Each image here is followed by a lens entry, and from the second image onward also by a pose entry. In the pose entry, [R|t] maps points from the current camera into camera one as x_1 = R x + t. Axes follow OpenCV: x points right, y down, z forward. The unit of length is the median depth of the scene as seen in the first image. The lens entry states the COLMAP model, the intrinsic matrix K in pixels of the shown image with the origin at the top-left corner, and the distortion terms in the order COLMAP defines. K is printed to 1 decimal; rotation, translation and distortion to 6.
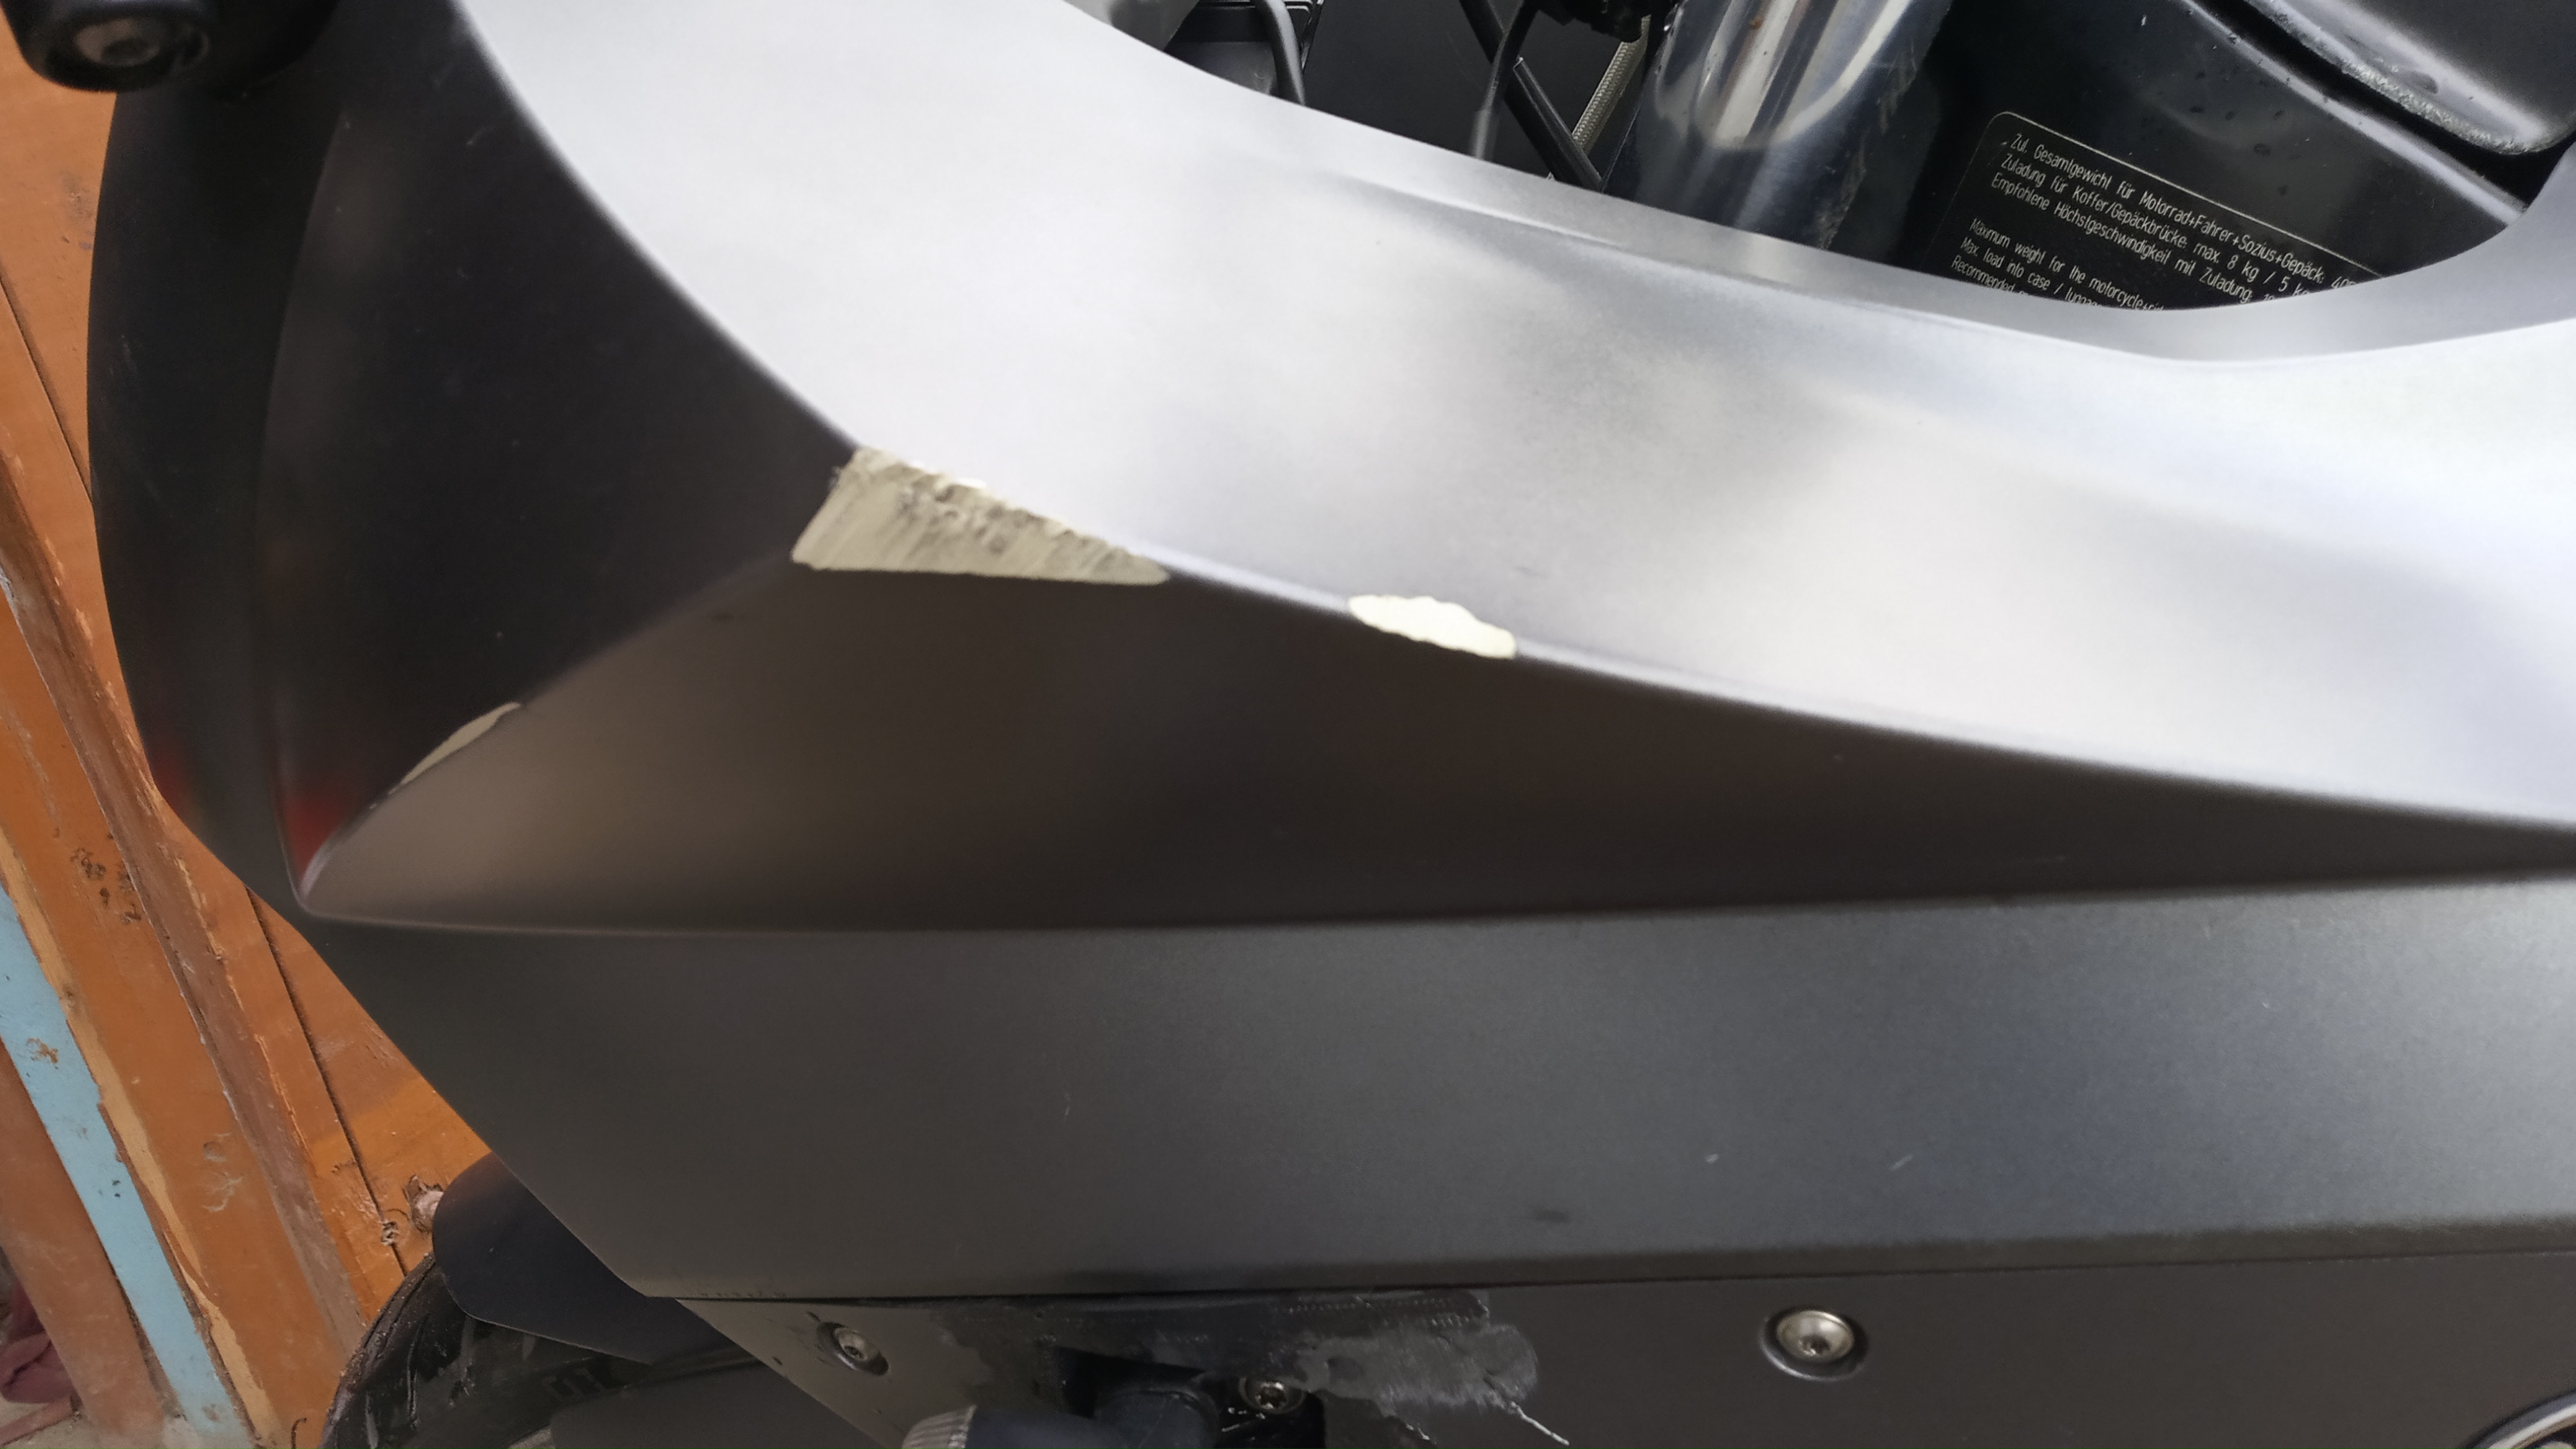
lens RADIAL K [[1980.9, 0, 1269.7], [0, 1980.9, 746.6], [0, 0, 1]] dist [0.014075, -0.033171]
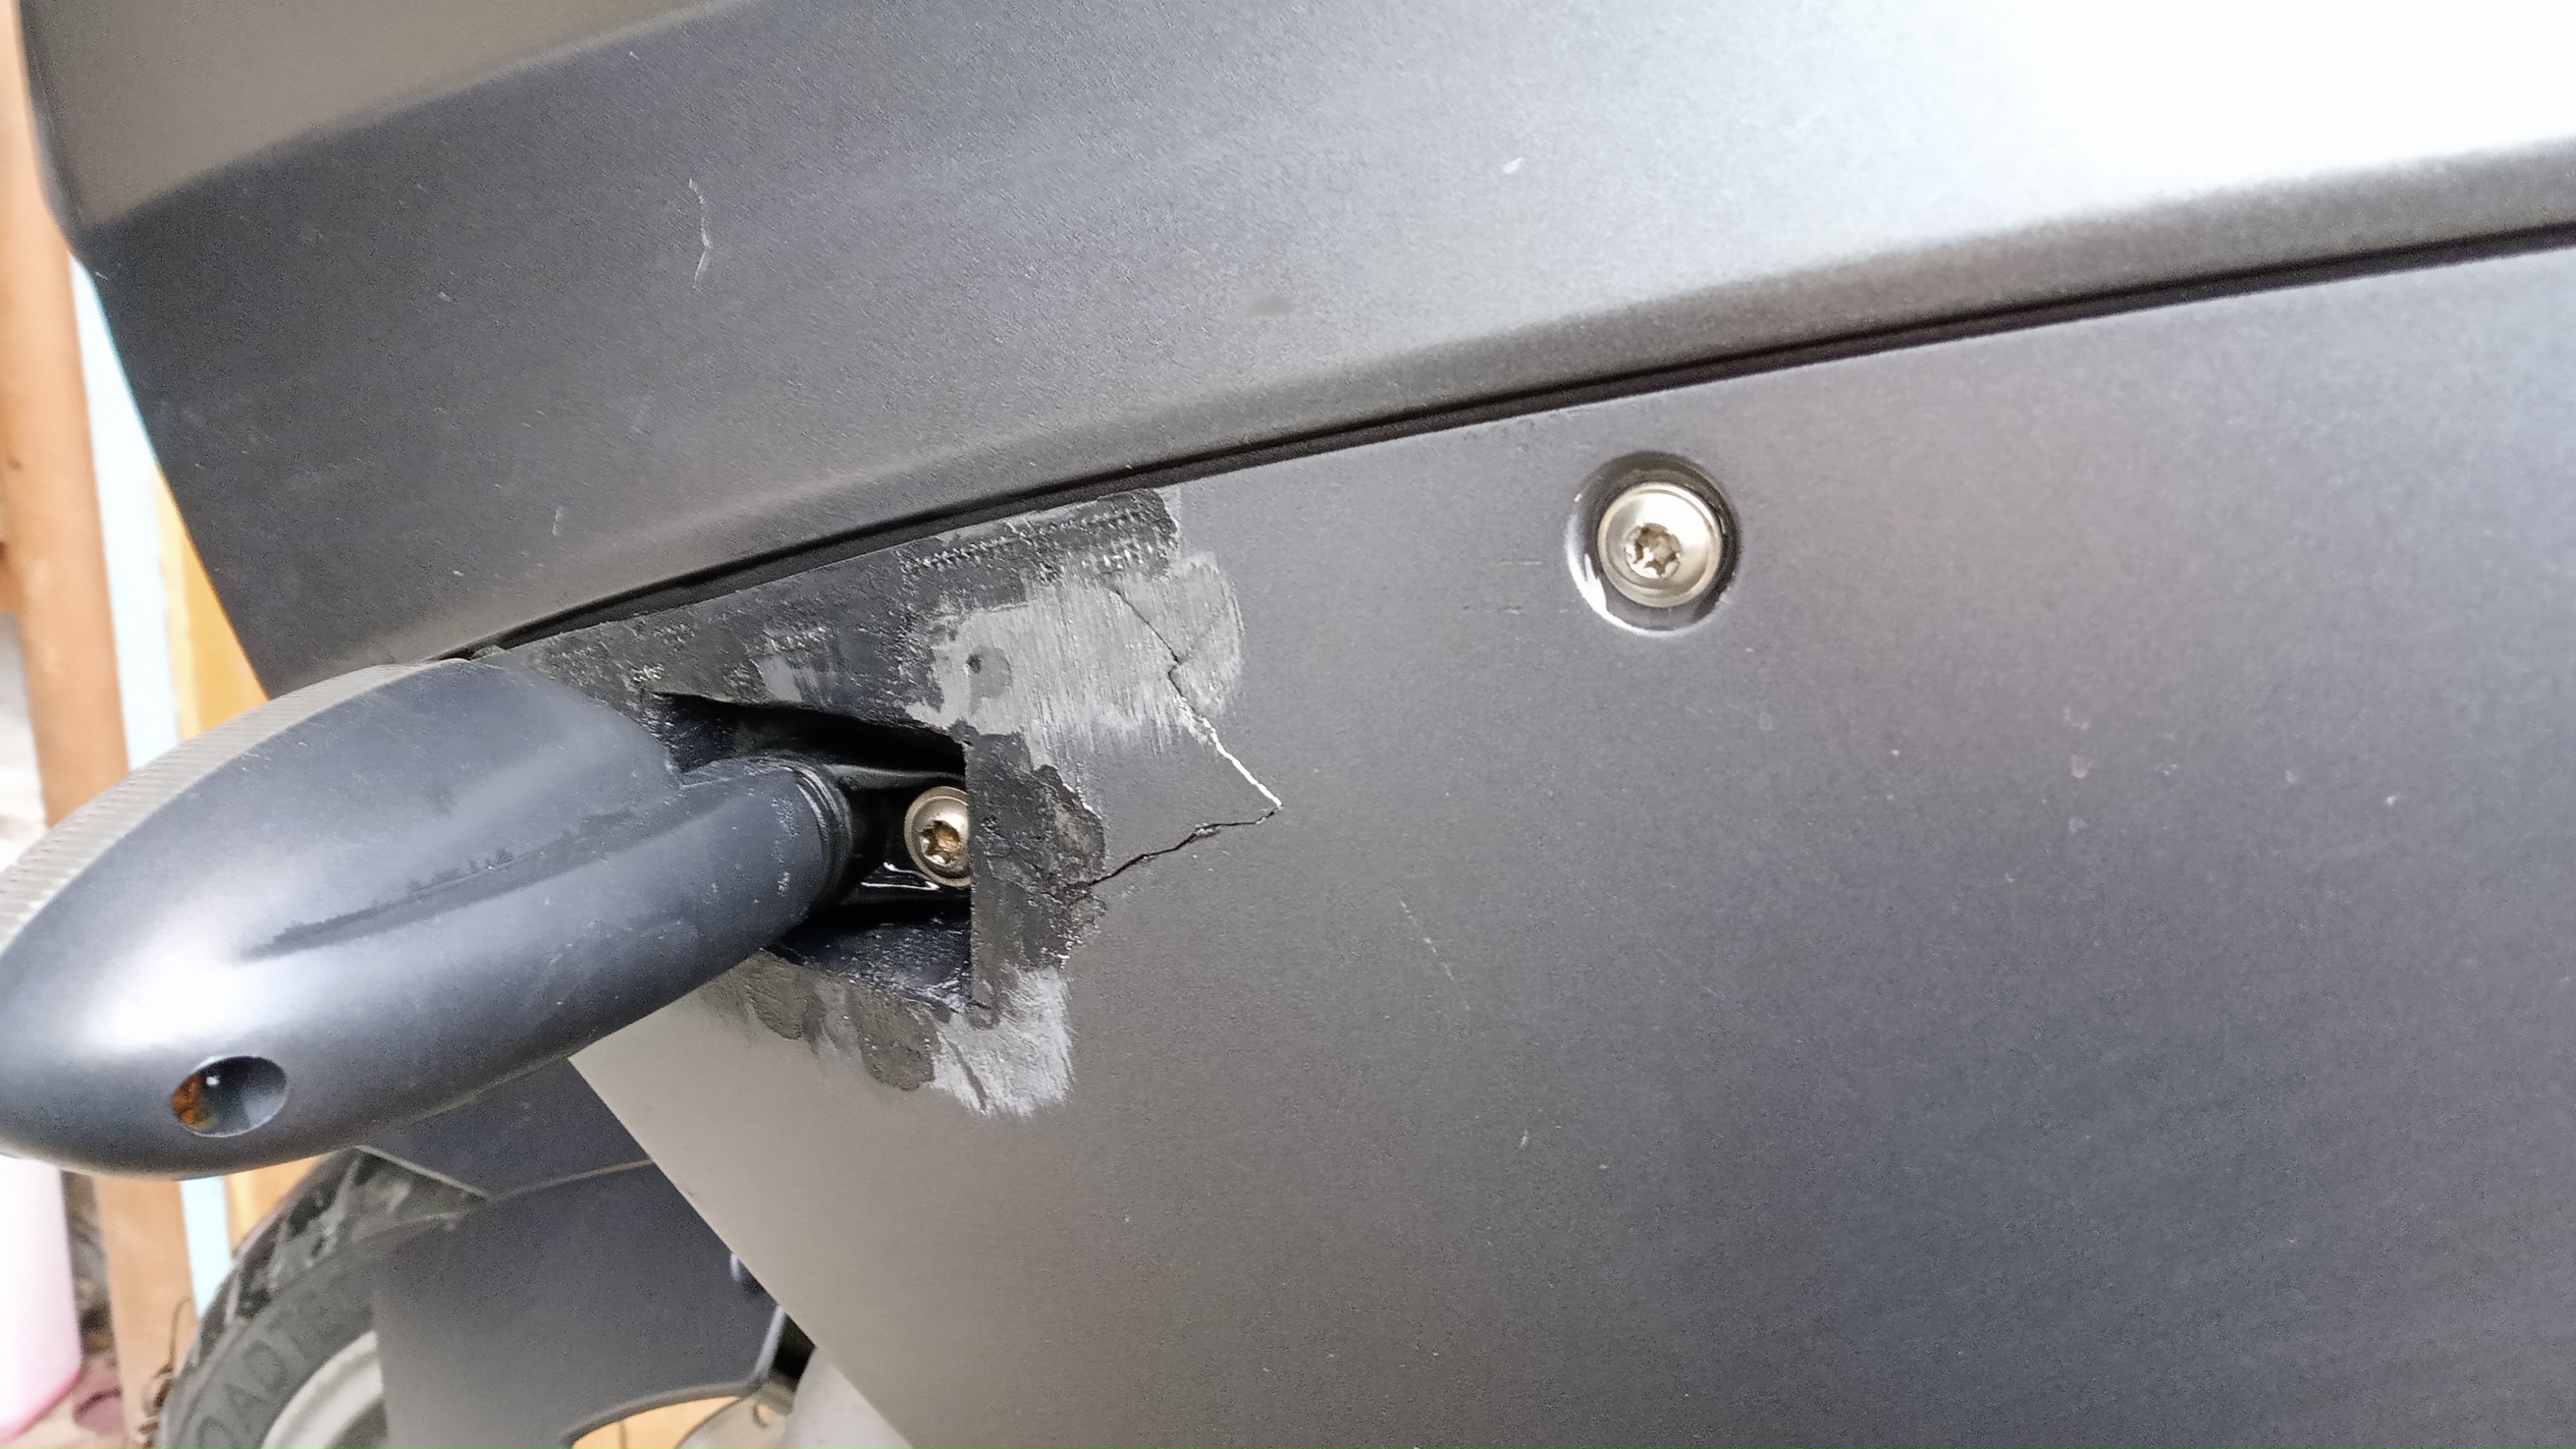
lens RADIAL K [[1980.9, 0, 1304.2], [0, 1980.9, 734.3], [0, 0, 1]] dist [0.014075, -0.033171]
pose [[0.968875, 0.160460, -0.188506, 0.269973], [-0.201418, 0.953677, -0.223450, 0.465783], [0.143919, 0.254464, 0.956314, 0.399816]]
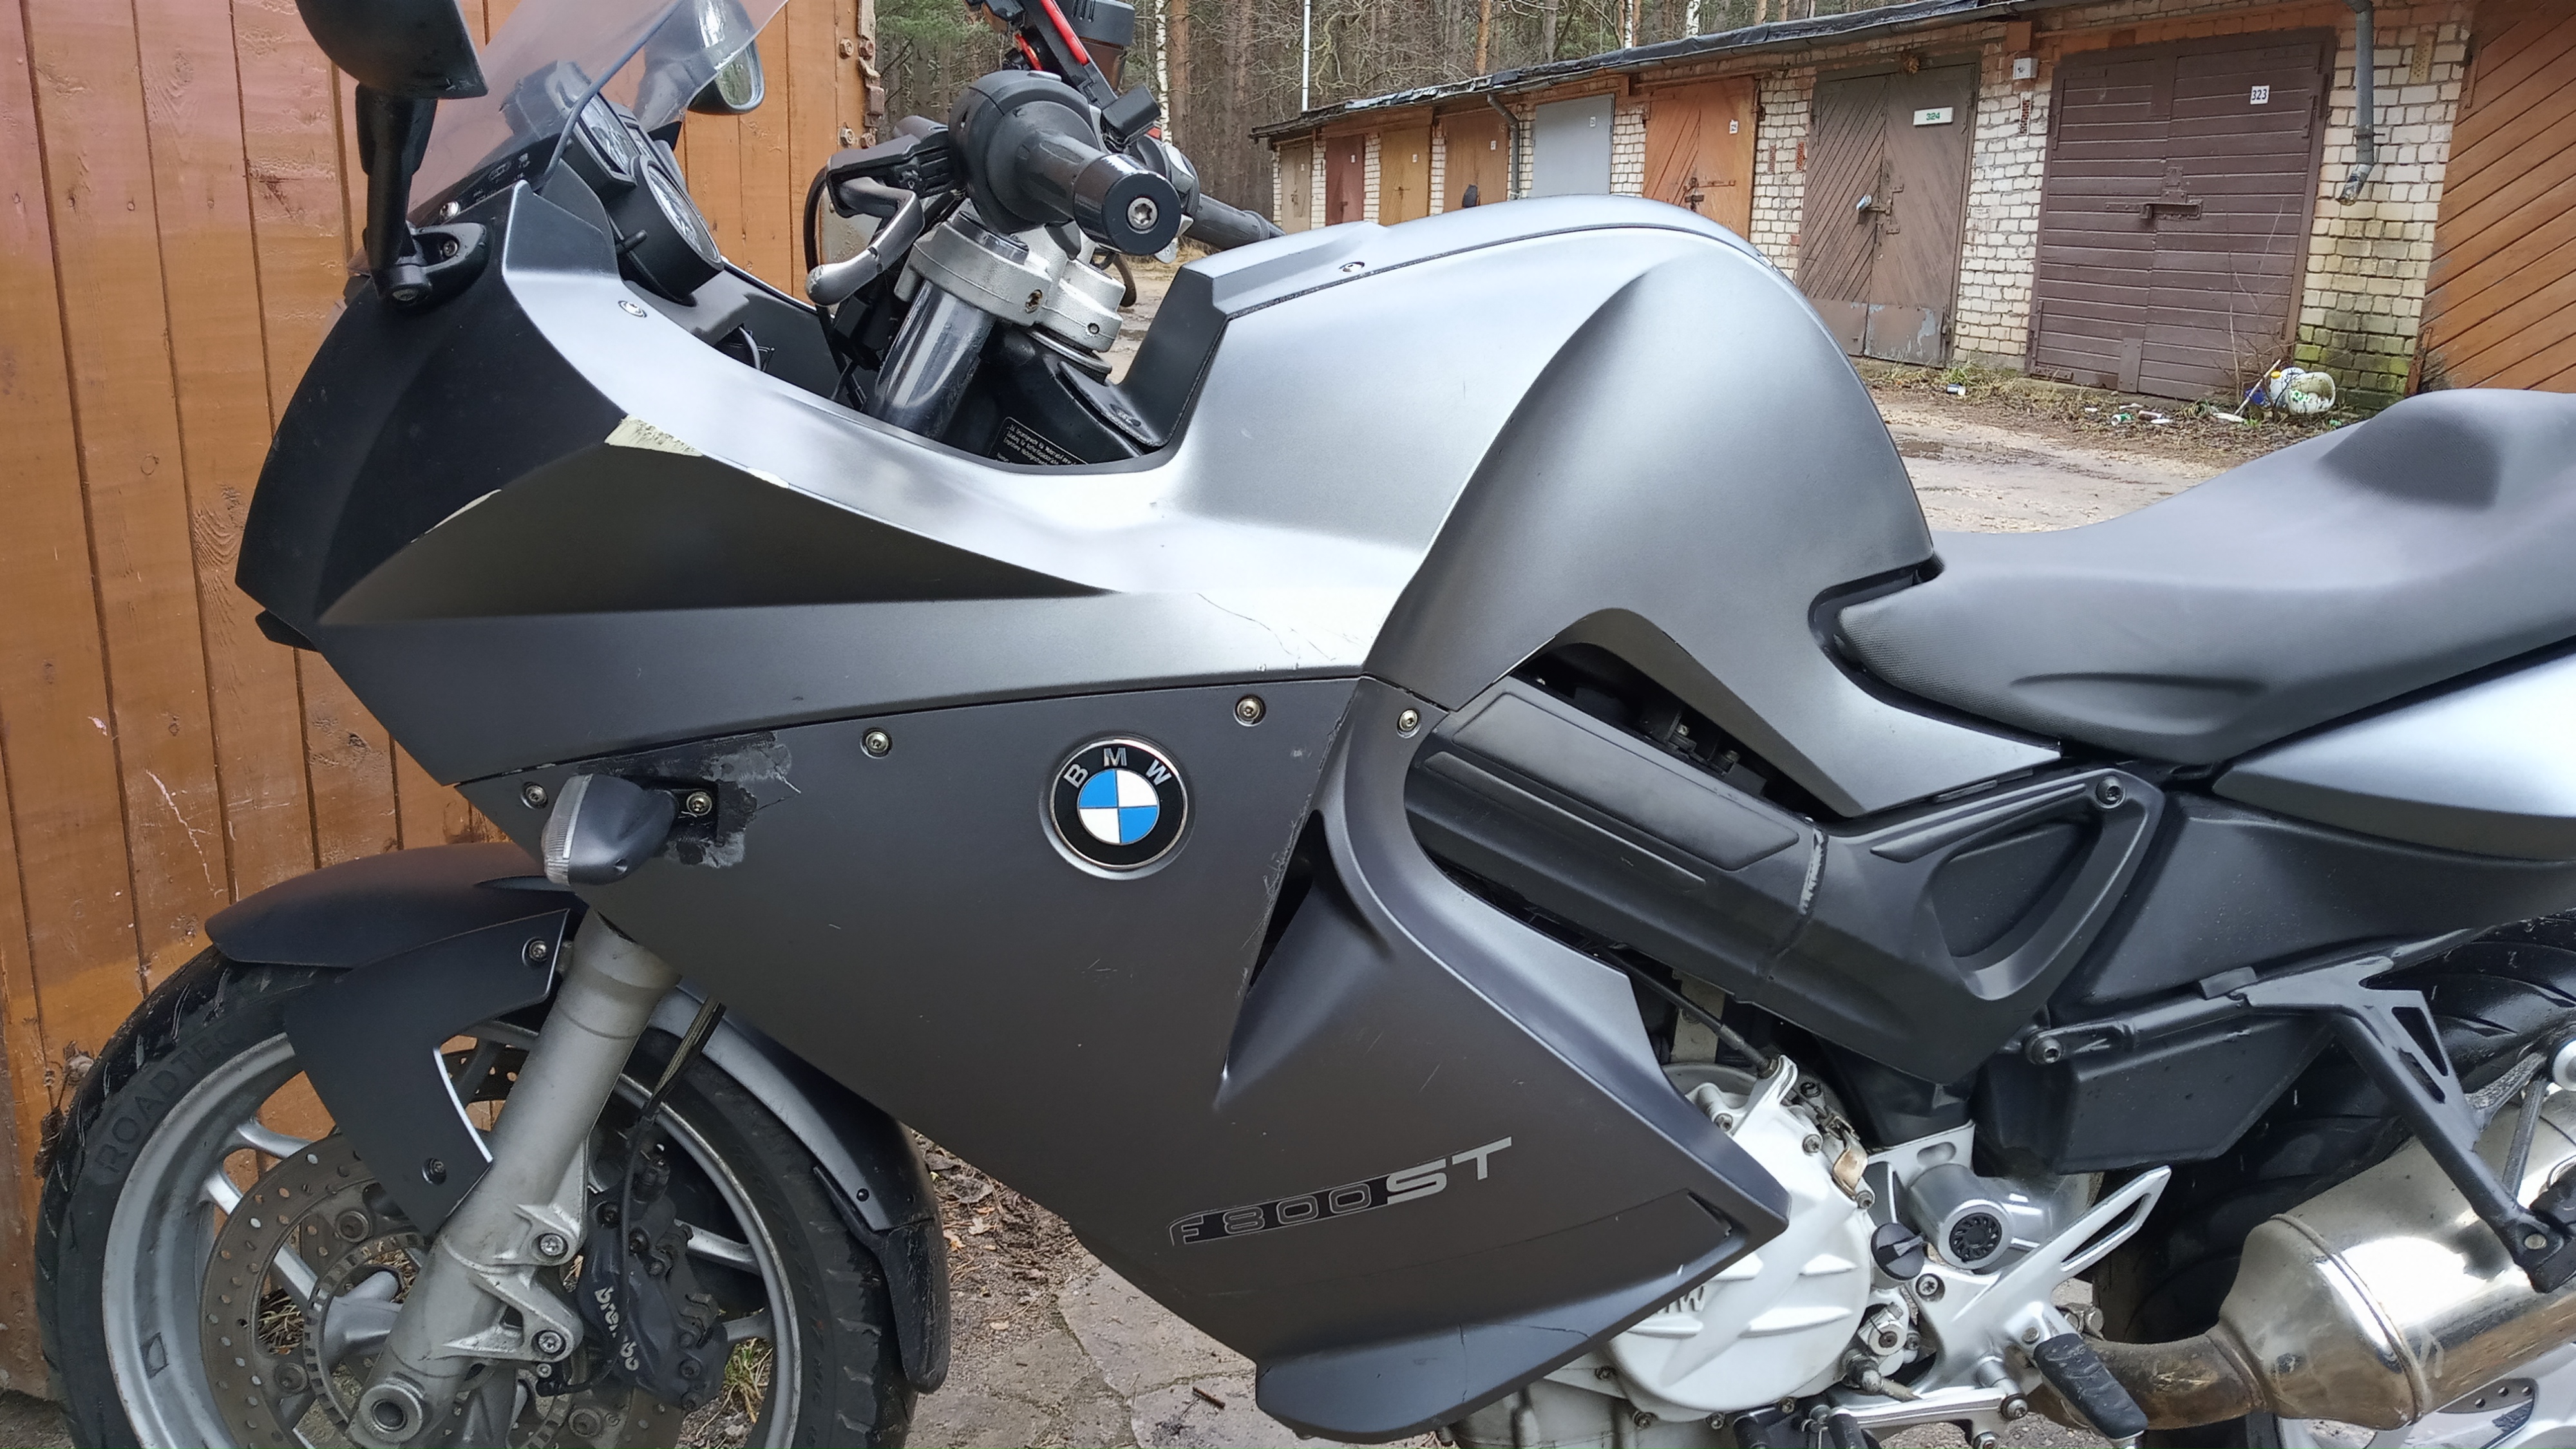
lens RADIAL K [[1980.9, 0, 1311.7], [0, 1980.9, 726.1], [0, 0, 1]] dist [0.014075, -0.033171]
pose [[0.959603, 0.098570, 0.263528, 0.091006], [-0.041630, 0.976057, -0.213492, 0.868184], [-0.278262, 0.193896, 0.940731, -2.111409]]
